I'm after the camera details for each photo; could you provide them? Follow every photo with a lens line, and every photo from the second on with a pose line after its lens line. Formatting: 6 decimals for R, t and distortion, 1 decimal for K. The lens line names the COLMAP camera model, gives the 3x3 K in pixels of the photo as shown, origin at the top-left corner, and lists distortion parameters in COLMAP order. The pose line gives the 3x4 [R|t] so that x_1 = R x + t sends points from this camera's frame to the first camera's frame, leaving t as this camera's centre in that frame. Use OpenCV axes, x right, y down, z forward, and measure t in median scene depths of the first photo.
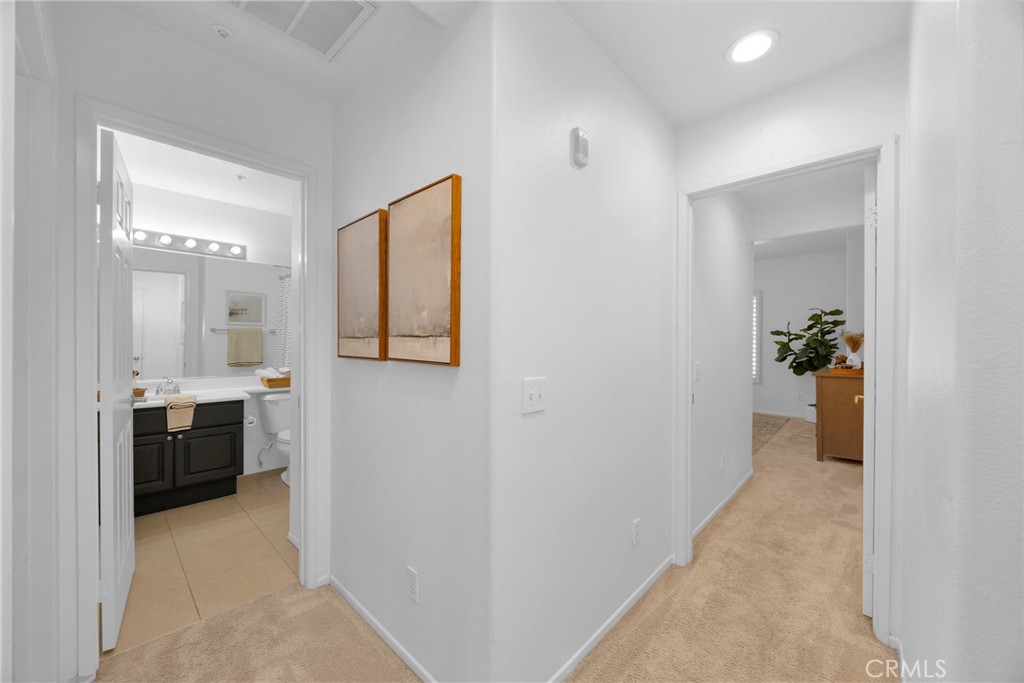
lens RADIAL K [[385.8, 0, 512.0], [0, 385.8, 341.5], [0, 0, 1]] dist [-0.001342, -0.000097]
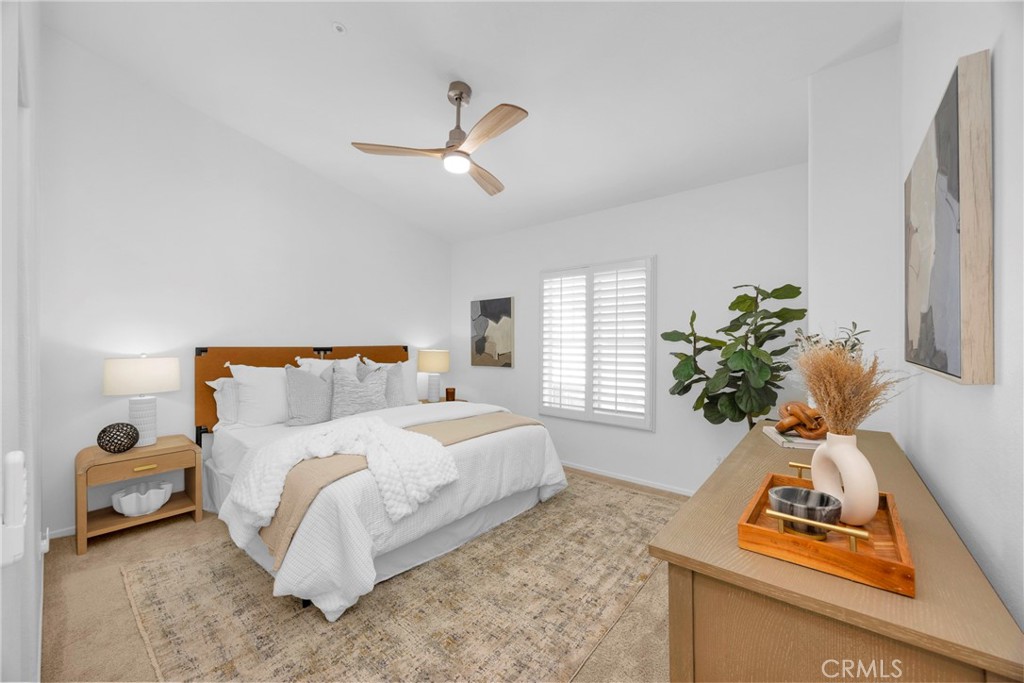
lens RADIAL K [[385.8, 0, 512.0], [0, 385.8, 341.5], [0, 0, 1]] dist [-0.001342, -0.000097]
pose [[0.996422, 0.002271, 0.084490, 0.457288], [-0.002185, 0.999997, -0.001112, -0.014654], [-0.084493, 0.000924, 0.996424, 0.546890]]
